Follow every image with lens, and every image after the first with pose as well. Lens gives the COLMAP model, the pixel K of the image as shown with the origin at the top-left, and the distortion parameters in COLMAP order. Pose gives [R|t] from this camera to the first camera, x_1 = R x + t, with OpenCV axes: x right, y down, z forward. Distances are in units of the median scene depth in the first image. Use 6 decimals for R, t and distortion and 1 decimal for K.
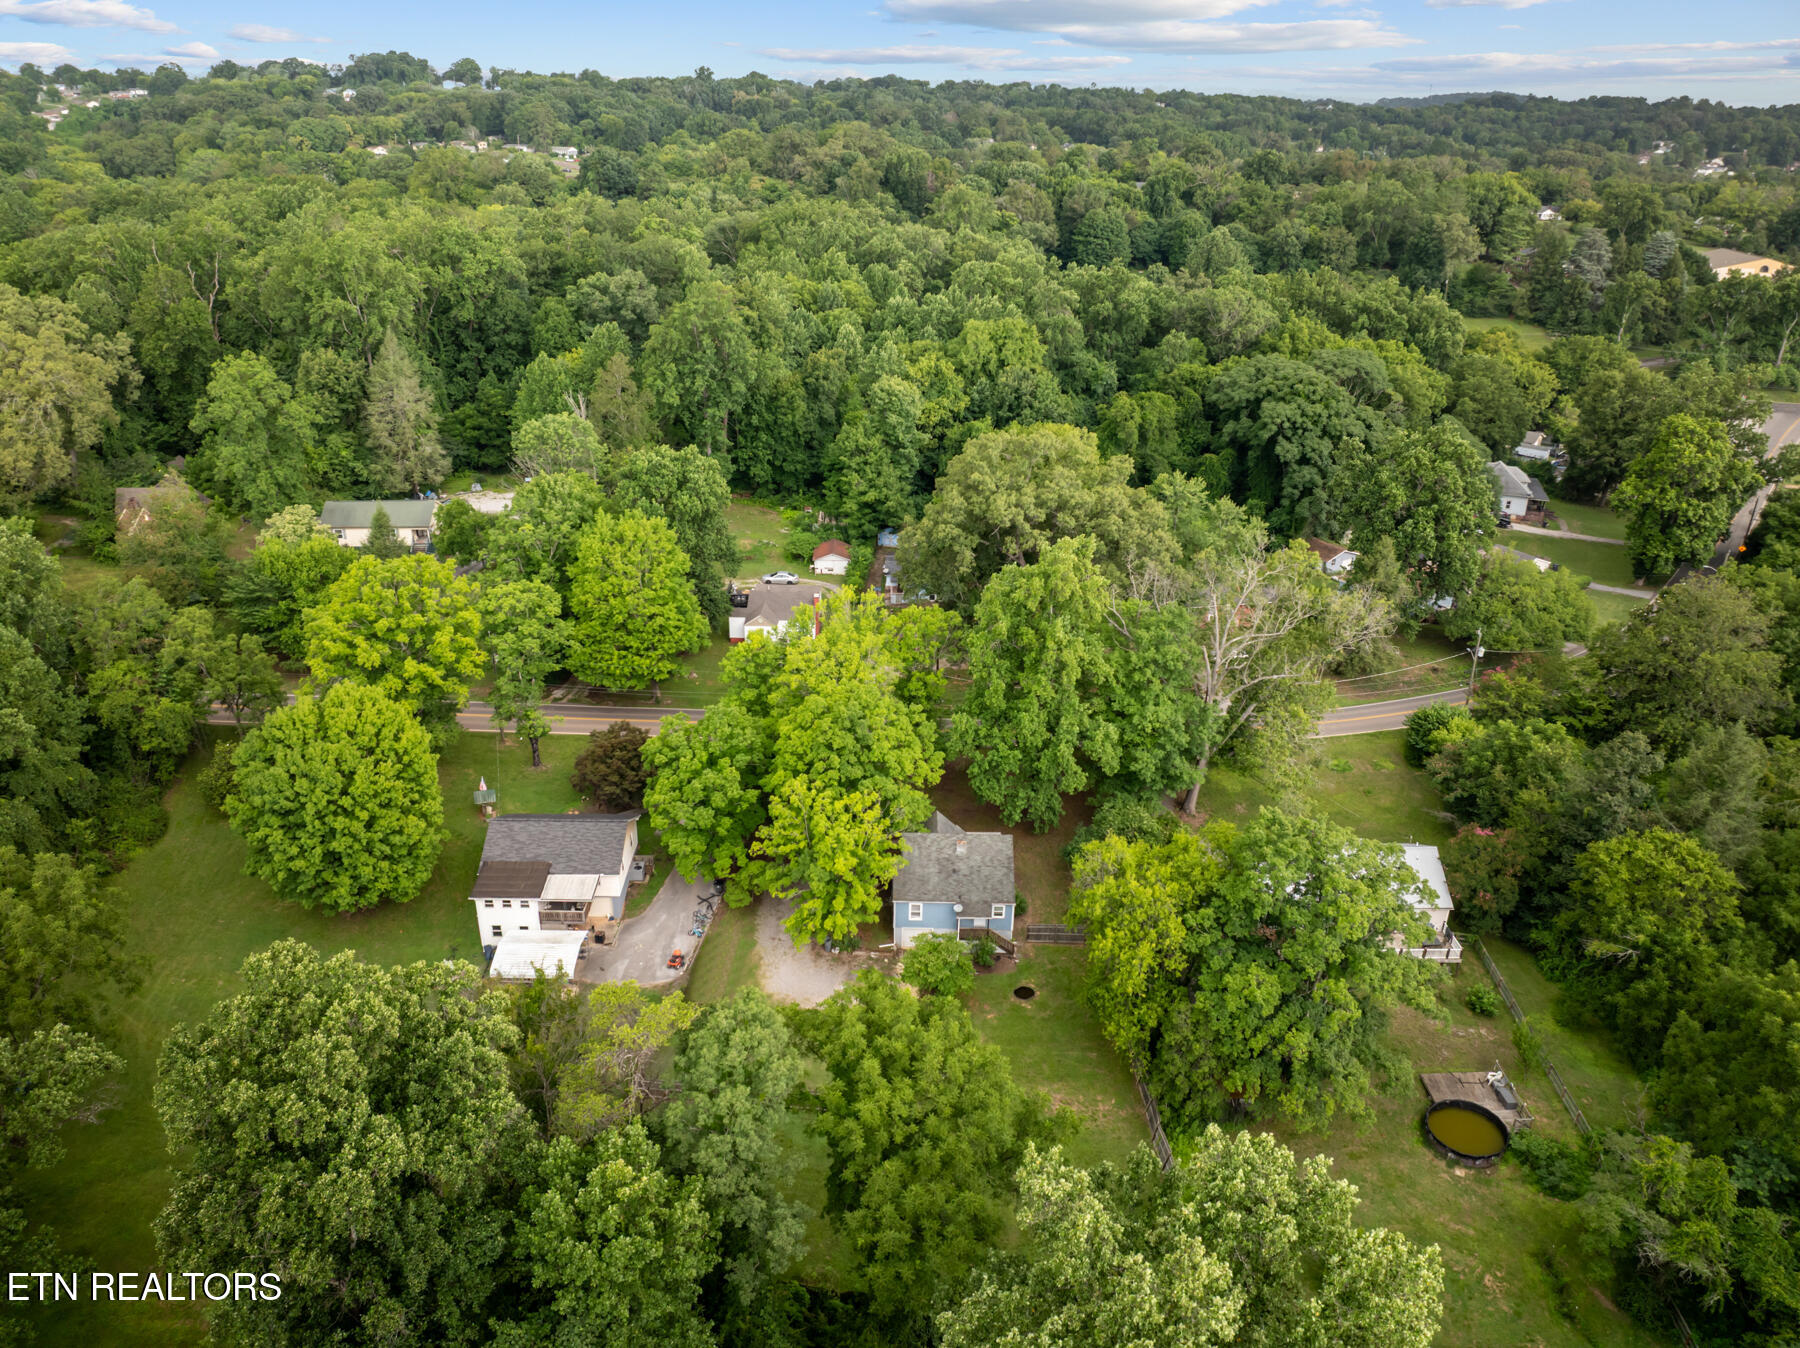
lens RADIAL K [[1253.7, 0, 896.7], [0, 1253.7, 670.7], [0, 0, 1]] dist [-0.037382, 0.001323]
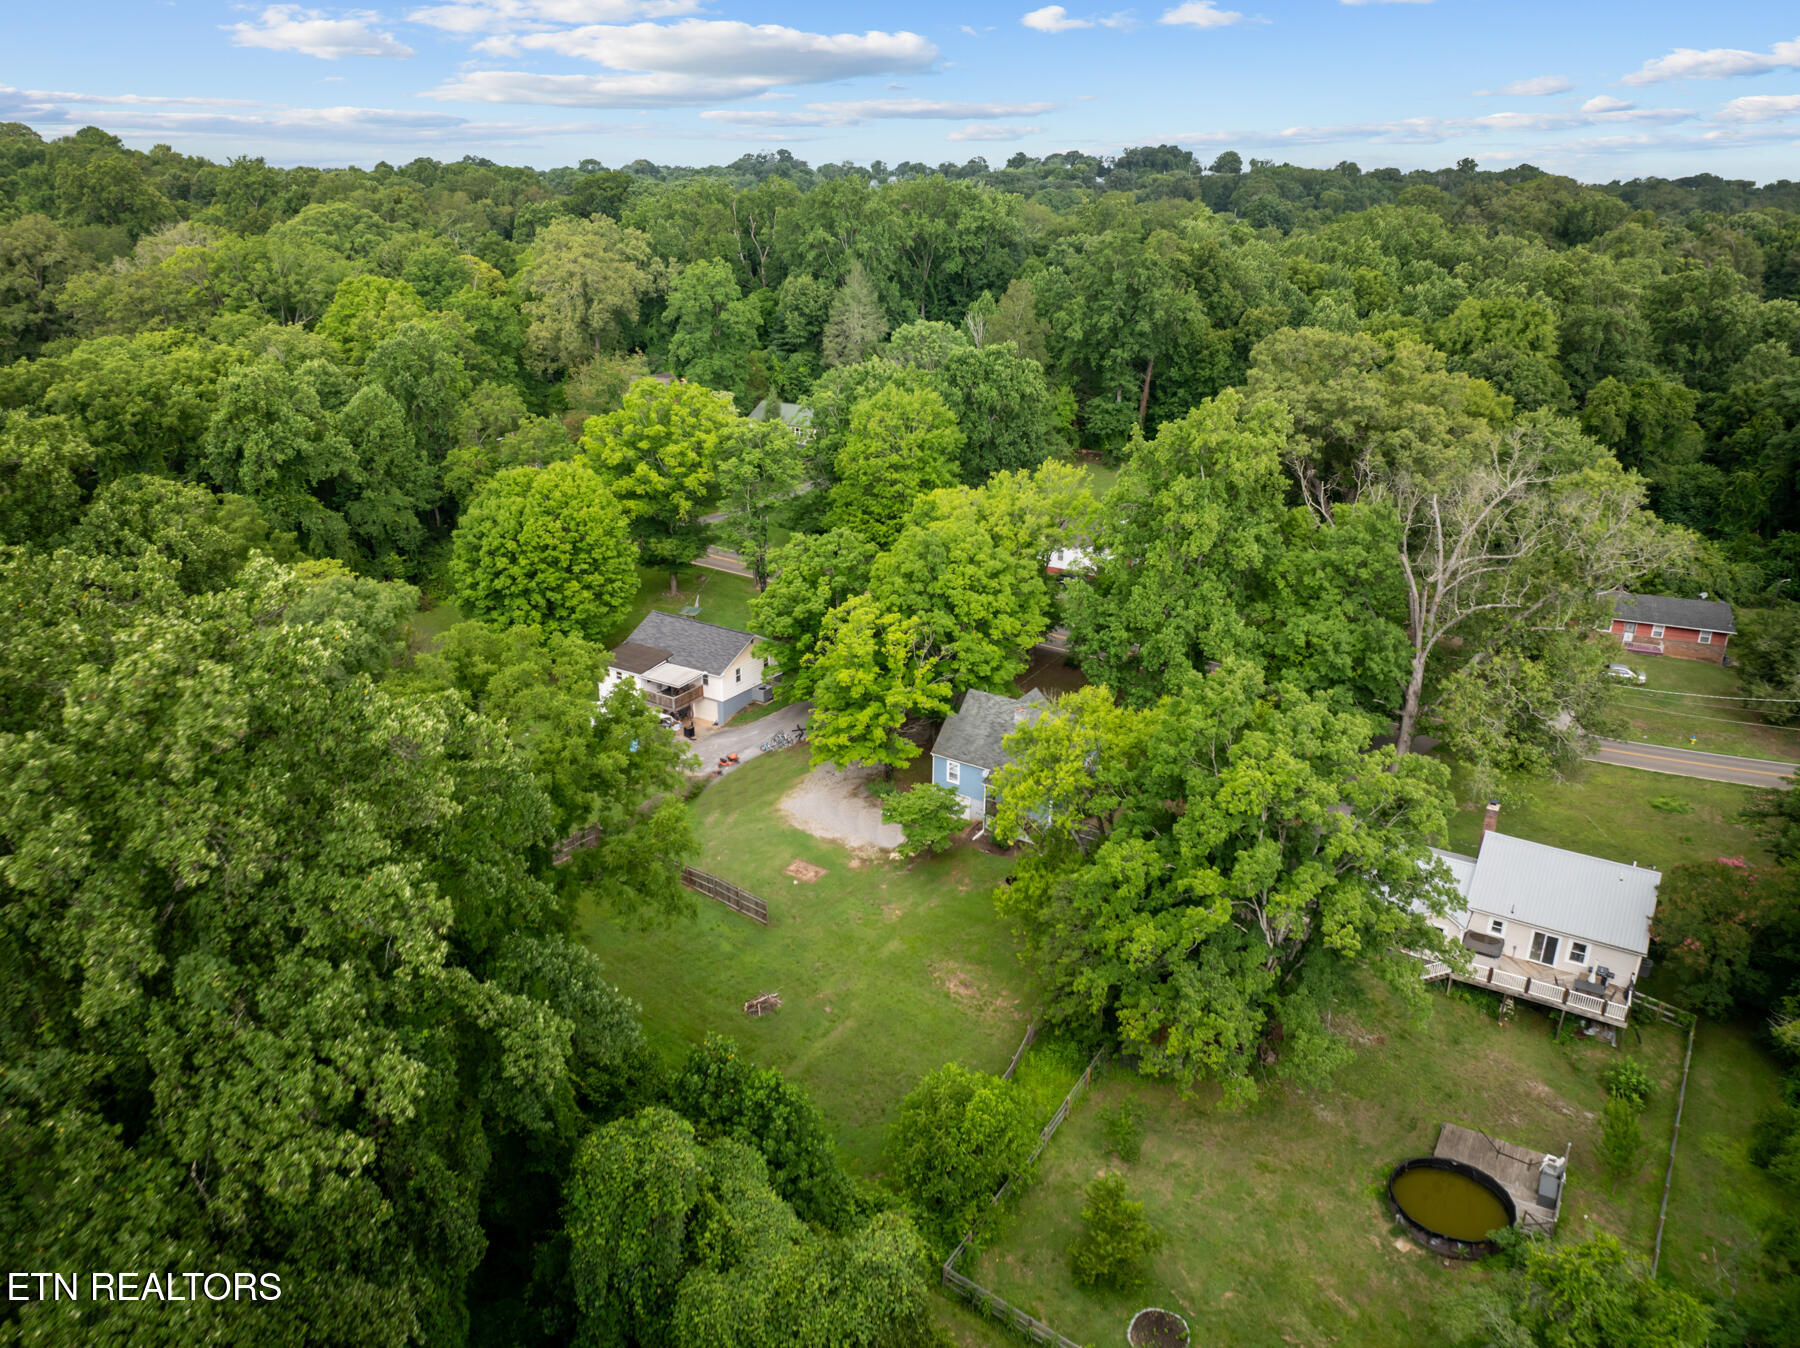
lens RADIAL K [[1253.7, 0, 895.8], [0, 1253.7, 679.9], [0, 0, 1]] dist [-0.037382, 0.001323]
pose [[0.838098, 0.191890, -0.510657, 0.250068], [-0.228611, 0.973472, -0.009396, 0.086278], [0.495307, 0.124617, 0.859733, 0.121331]]
